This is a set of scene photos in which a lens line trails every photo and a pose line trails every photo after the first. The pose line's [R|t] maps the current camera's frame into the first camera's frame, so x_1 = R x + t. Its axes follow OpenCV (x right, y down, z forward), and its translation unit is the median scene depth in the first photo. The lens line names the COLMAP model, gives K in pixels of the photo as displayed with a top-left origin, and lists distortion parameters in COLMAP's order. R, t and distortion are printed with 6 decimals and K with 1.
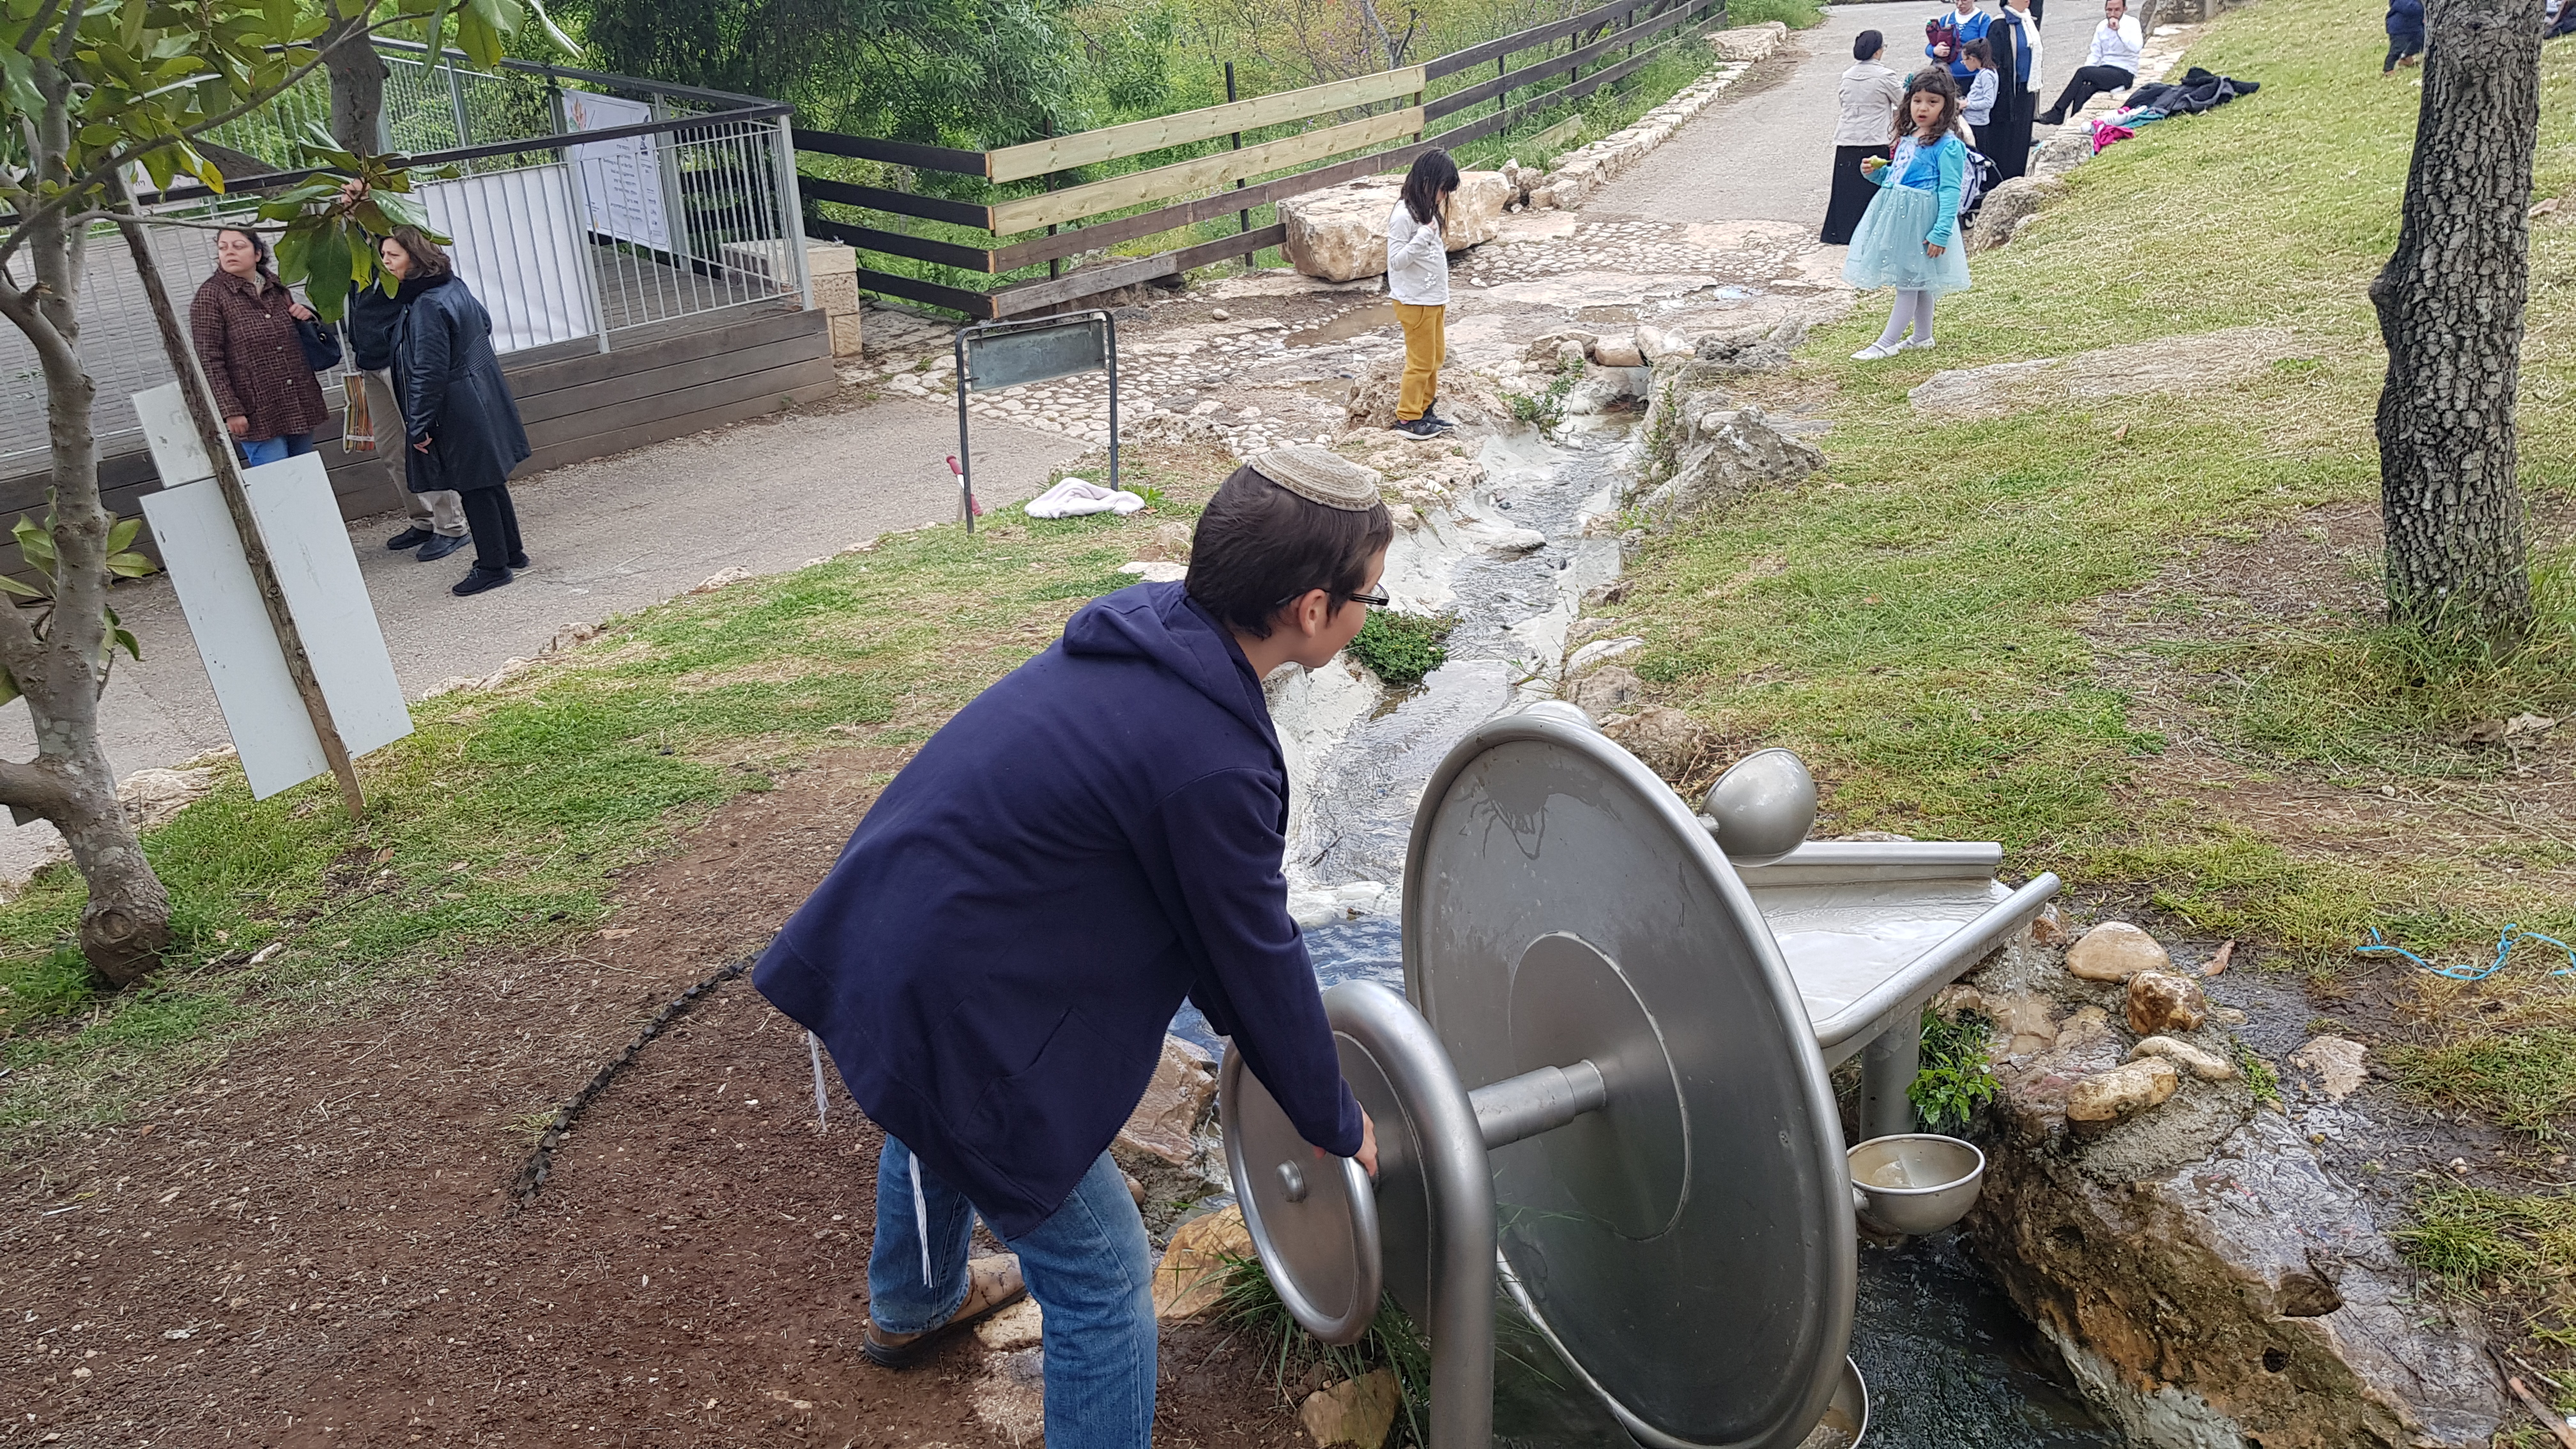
lens RADIAL K [[1996.1, 0, 1291.5], [0, 1996.1, 724.8], [0, 0, 1]] dist [0.091251, -0.148573]
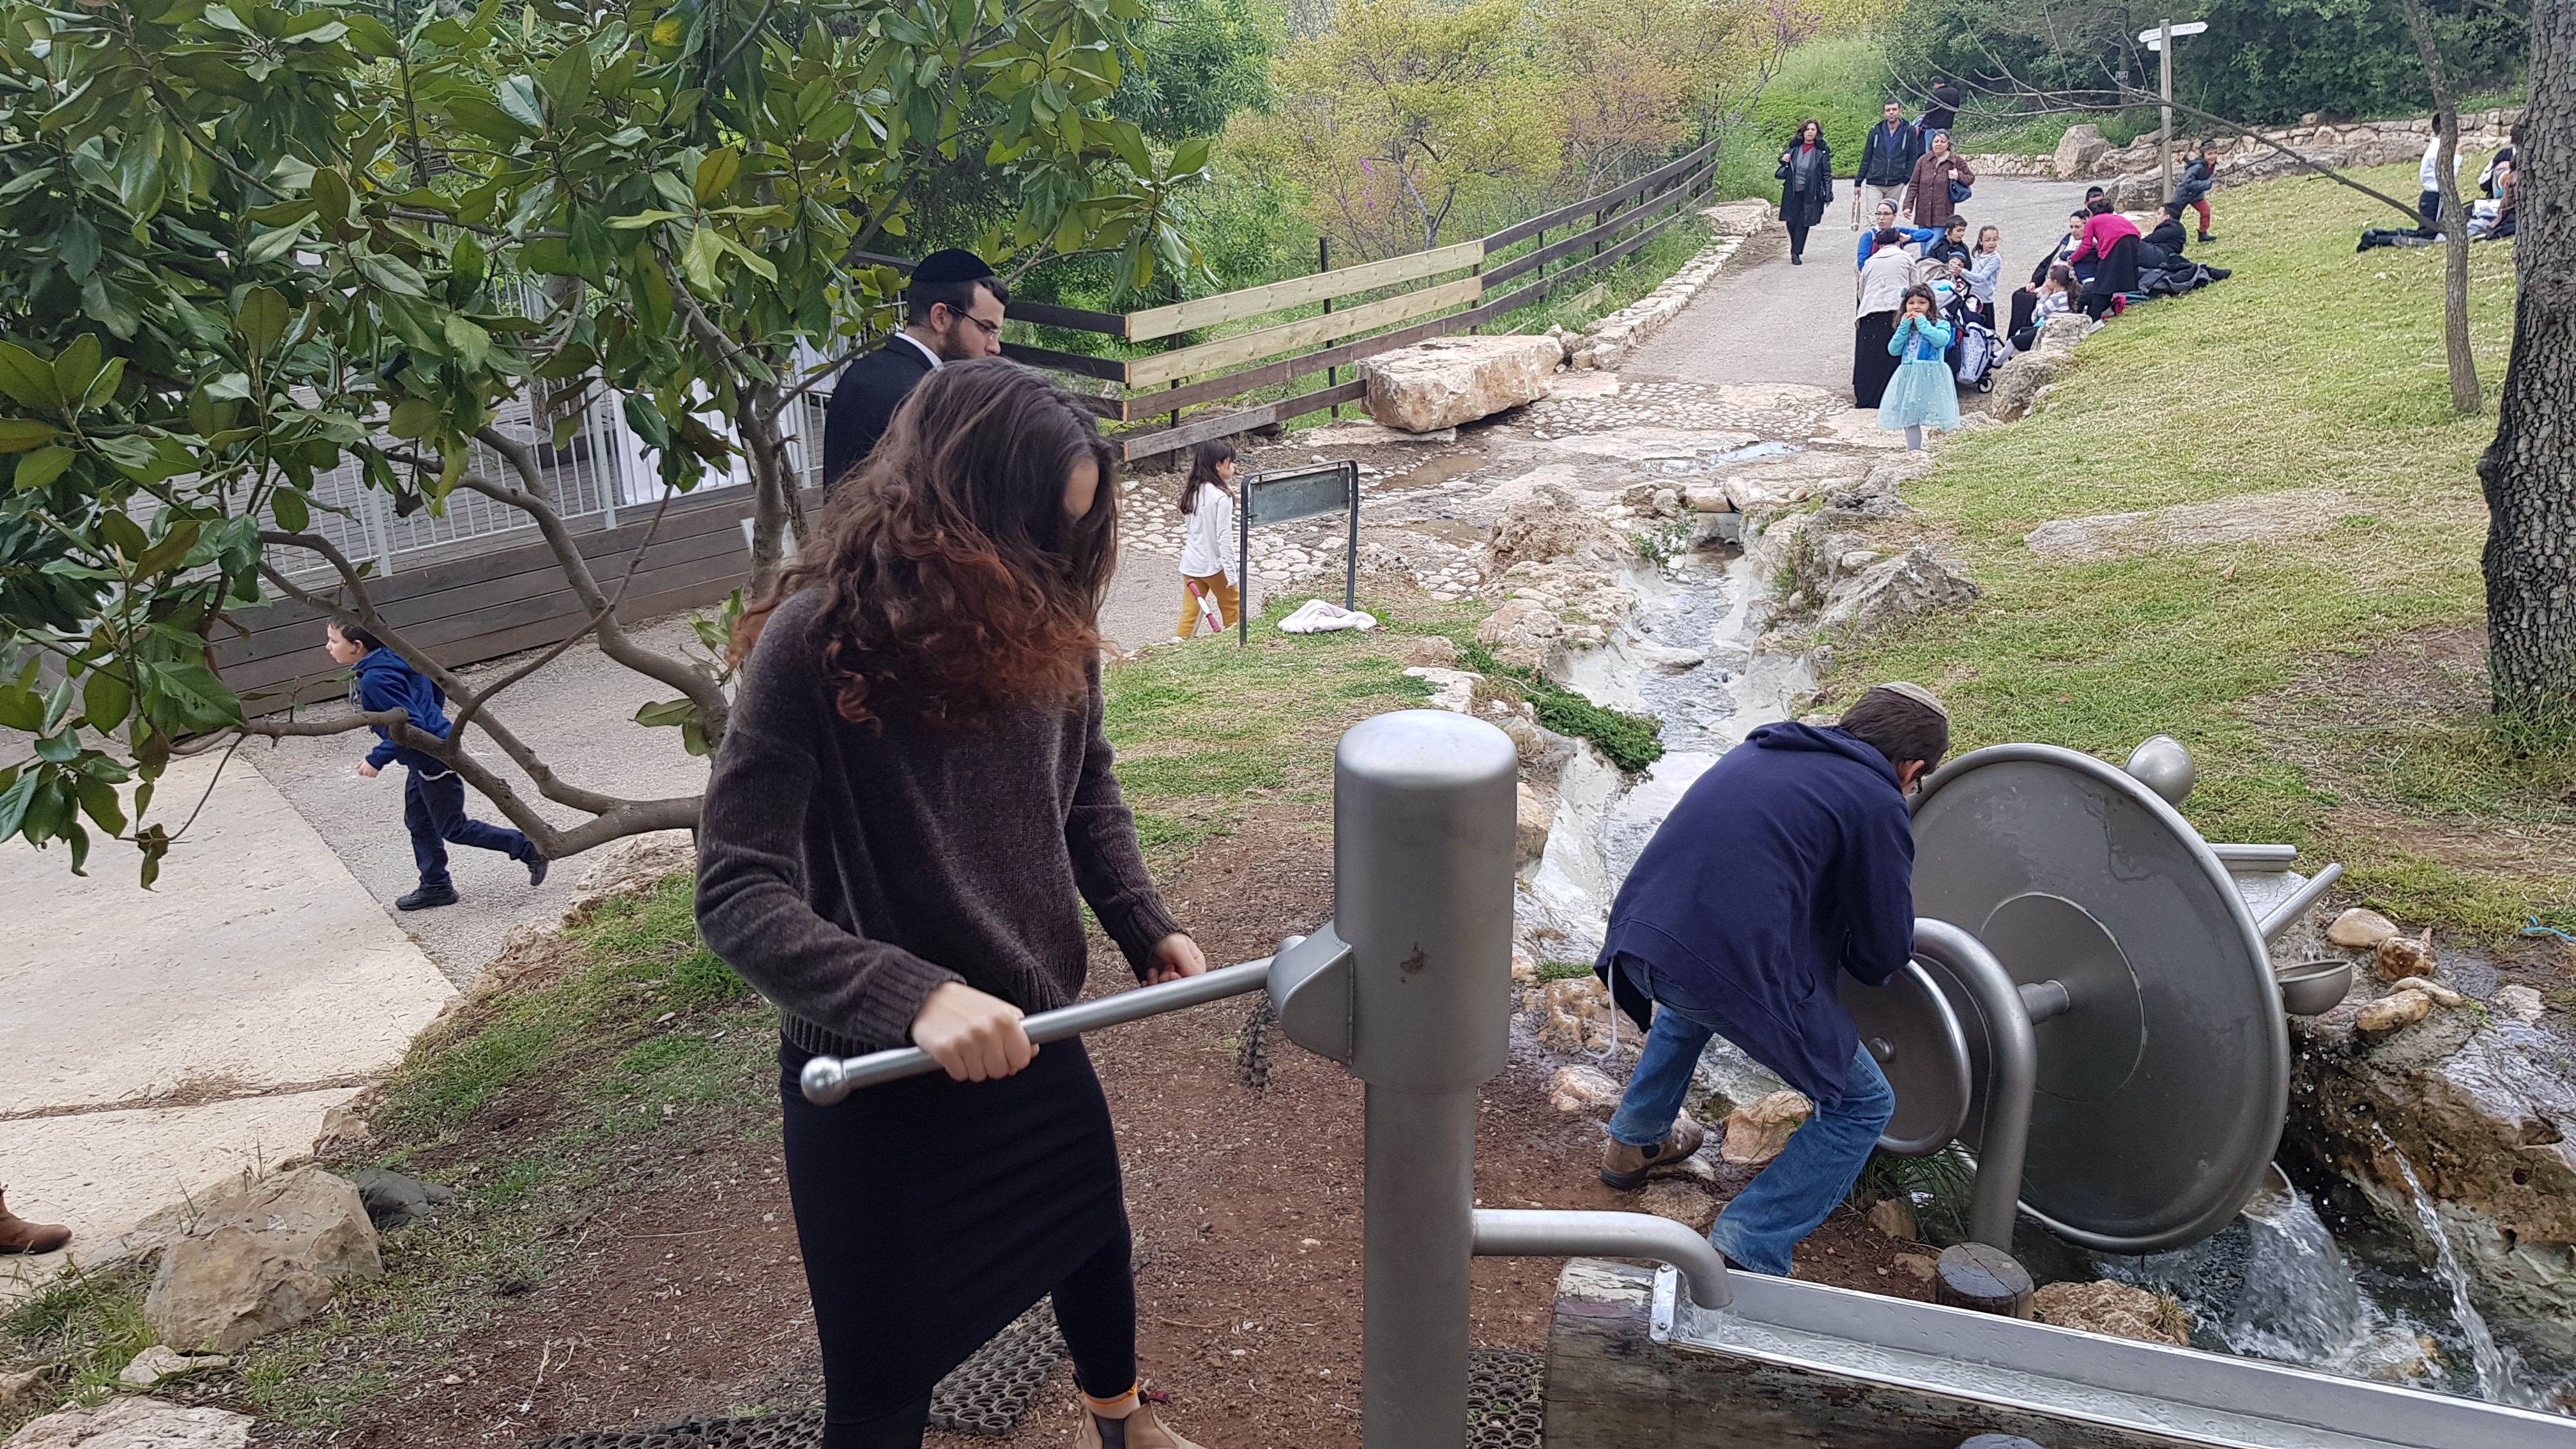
lens RADIAL K [[1996.1, 0, 1291.5], [0, 1996.1, 724.8], [0, 0, 1]] dist [0.091251, -0.148573]
pose [[0.999267, 0.011049, 0.036665, -0.207459], [-0.008516, 0.997612, -0.068535, 0.038493], [-0.037335, 0.068173, 0.996975, -0.208190]]
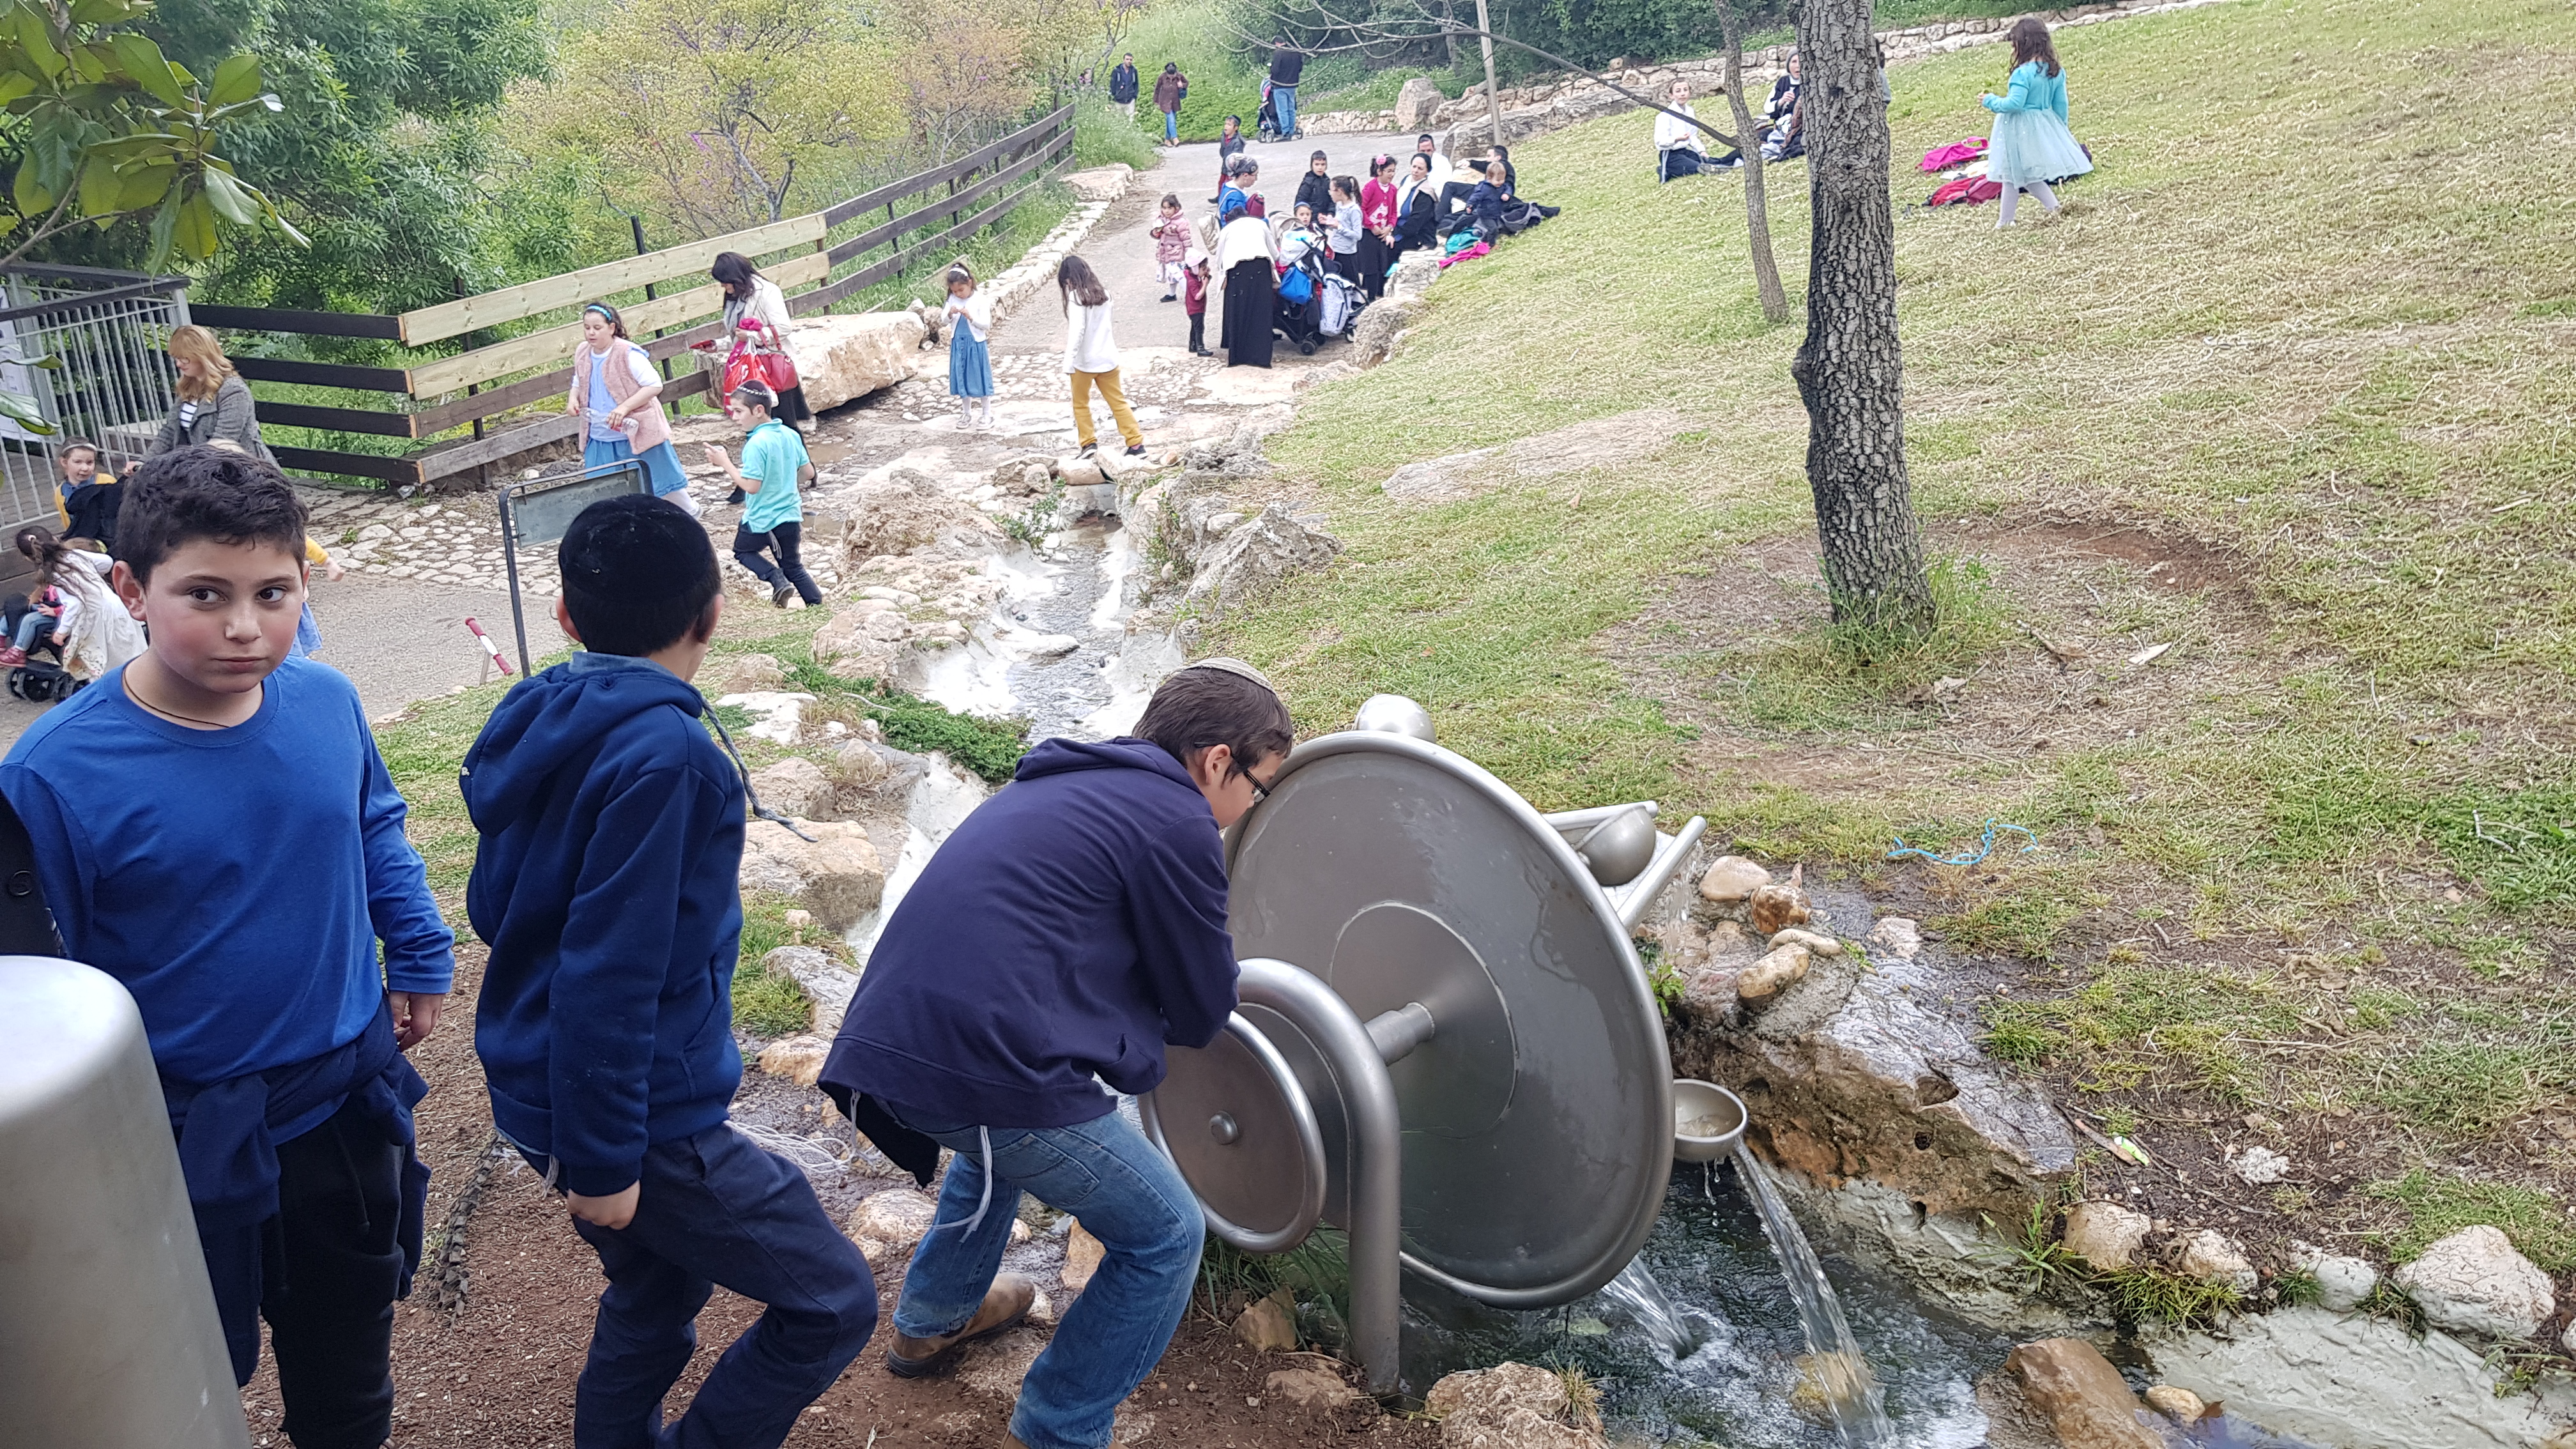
lens RADIAL K [[1990.0, 0, 1295.0], [0, 1990.0, 737.2], [0, 0, 1]] dist [0.109124, -0.194357]
pose [[0.946603, -0.112665, 0.302075, -0.124499], [0.129629, 0.990885, -0.036643, 0.017185], [-0.295194, 0.073844, 0.952580, -0.078446]]
